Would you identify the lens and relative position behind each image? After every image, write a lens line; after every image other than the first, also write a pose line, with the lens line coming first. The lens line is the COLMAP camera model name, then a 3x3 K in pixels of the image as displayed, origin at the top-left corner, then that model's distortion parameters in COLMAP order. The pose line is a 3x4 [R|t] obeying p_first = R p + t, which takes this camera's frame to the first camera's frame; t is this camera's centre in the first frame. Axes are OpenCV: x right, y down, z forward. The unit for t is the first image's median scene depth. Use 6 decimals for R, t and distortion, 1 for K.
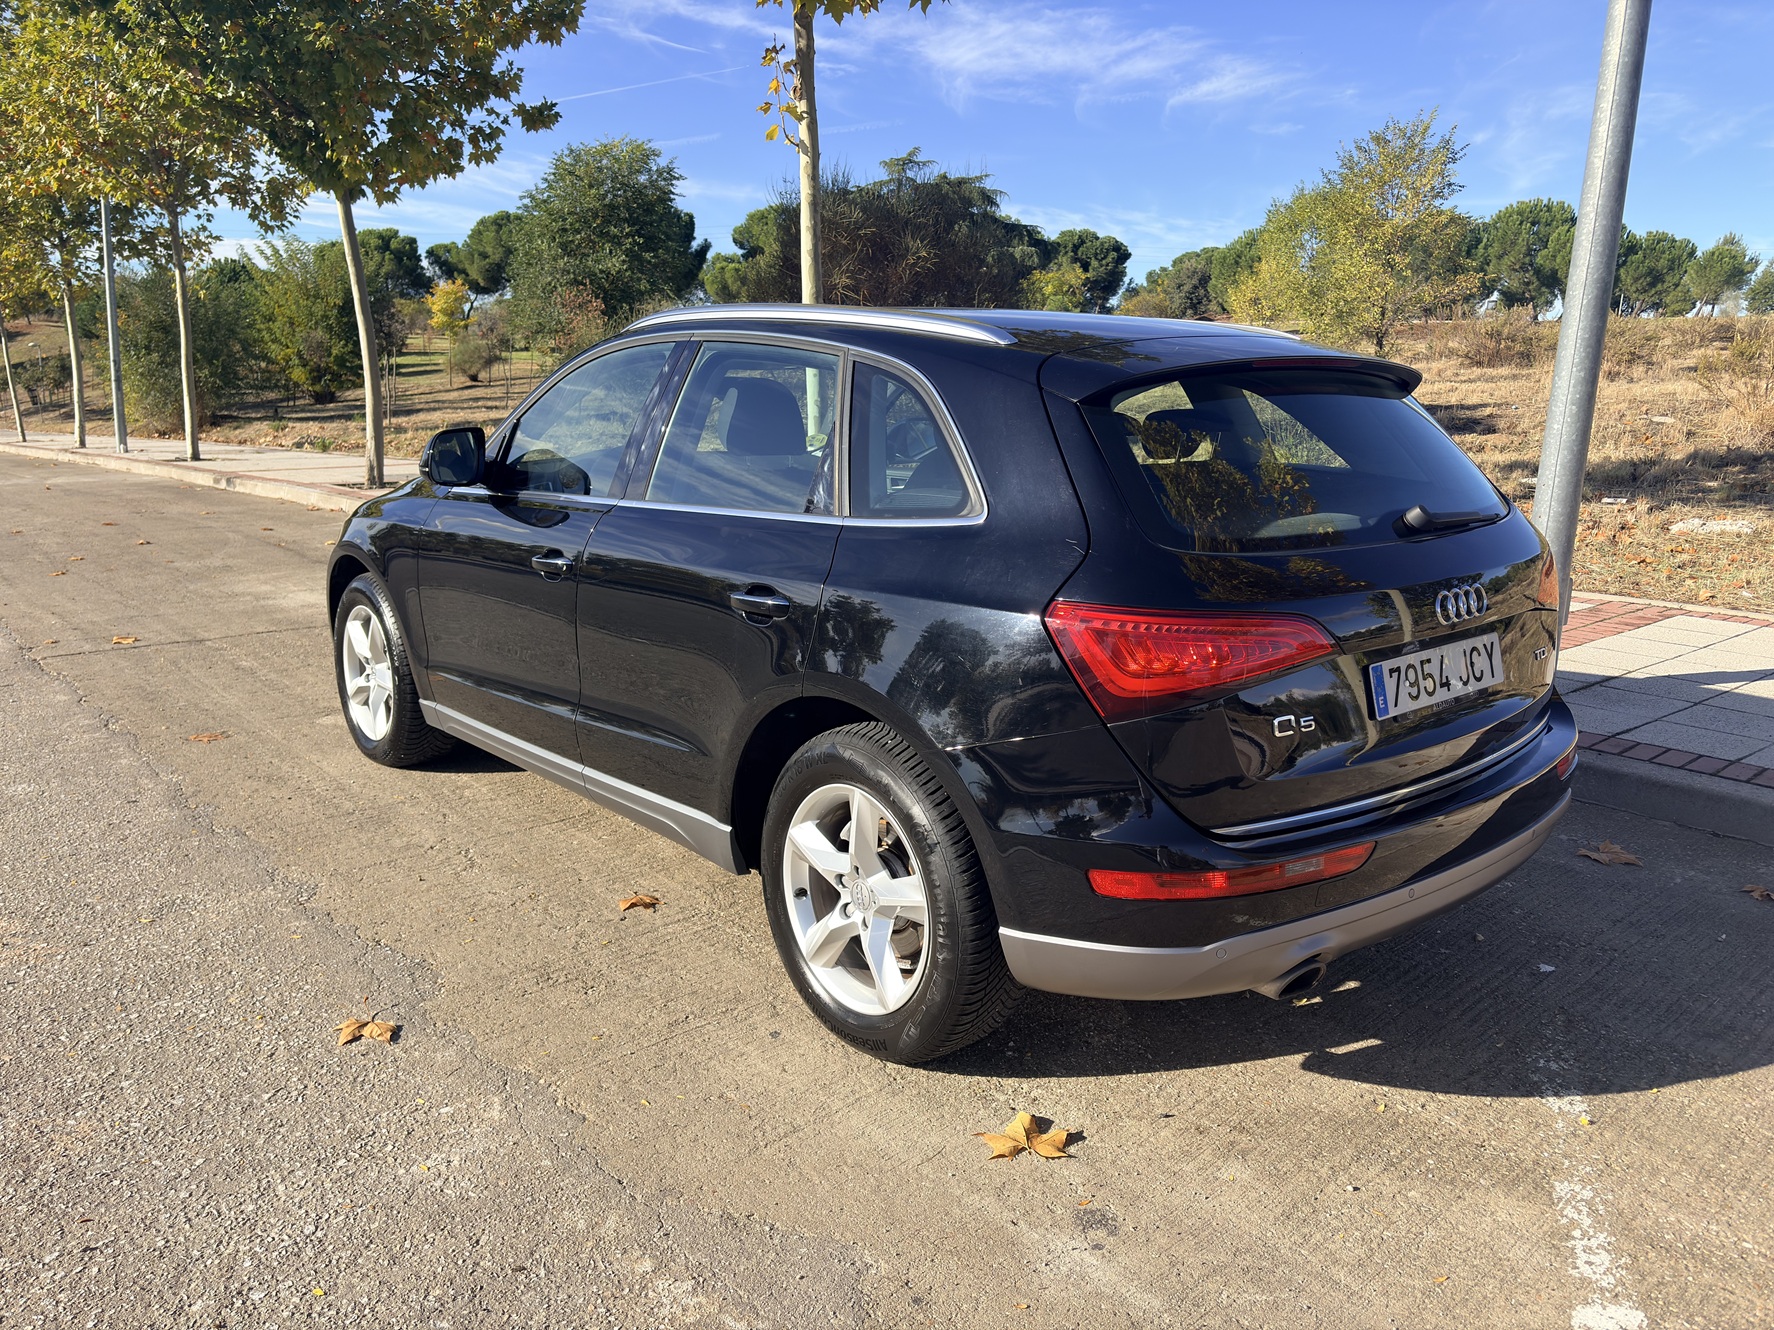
lens RADIAL K [[1345.1, 0, 897.1], [0, 1345.1, 661.9], [0, 0, 1]] dist [0.023462, -0.010590]
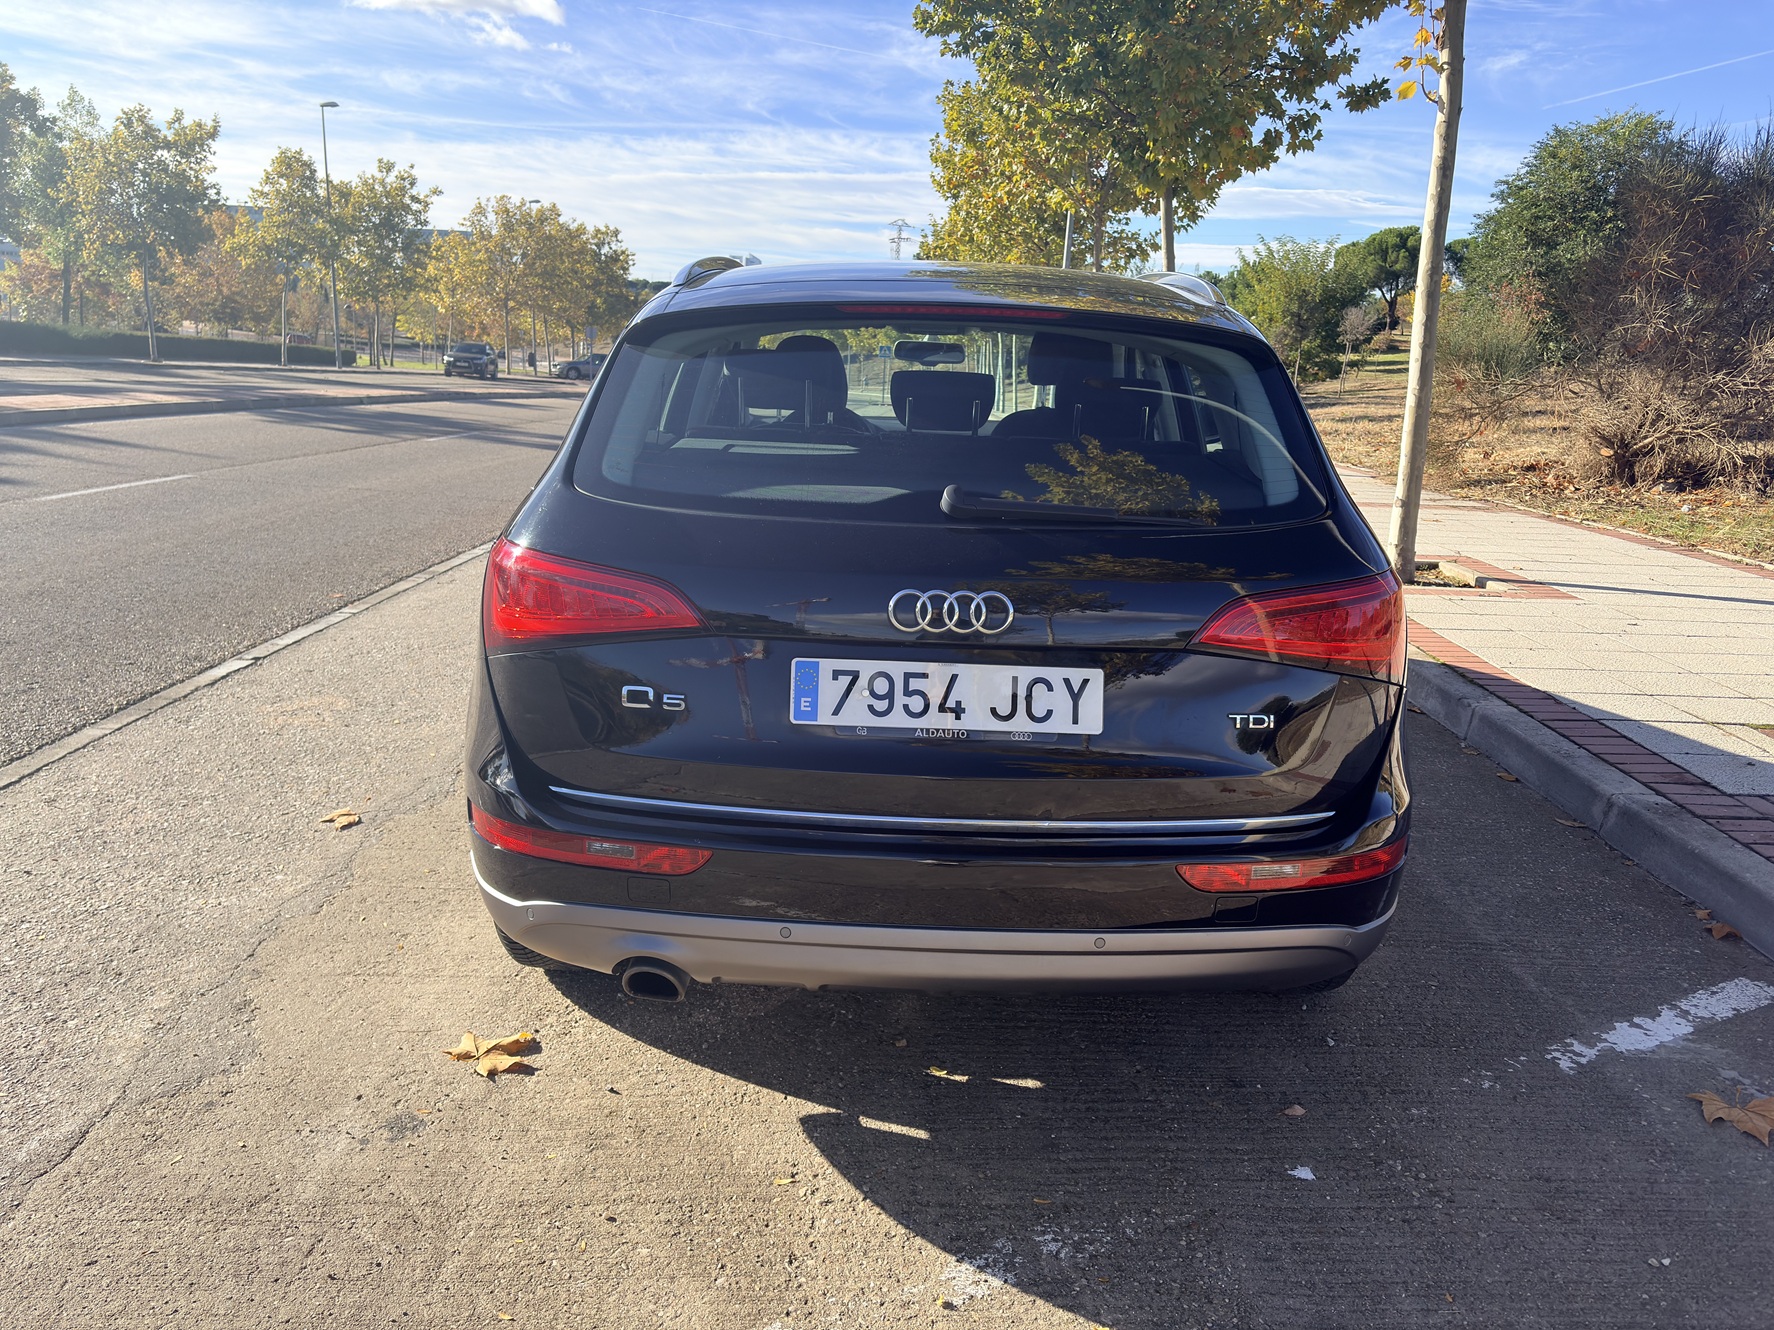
lens RADIAL K [[1345.1, 0, 901.1], [0, 1345.1, 662.4], [0, 0, 1]] dist [0.023462, -0.010590]
pose [[0.745170, 0.170931, -0.644596, 0.211357], [-0.170928, 0.983258, 0.063139, -0.013402], [0.644597, 0.063130, 0.761911, 0.088066]]
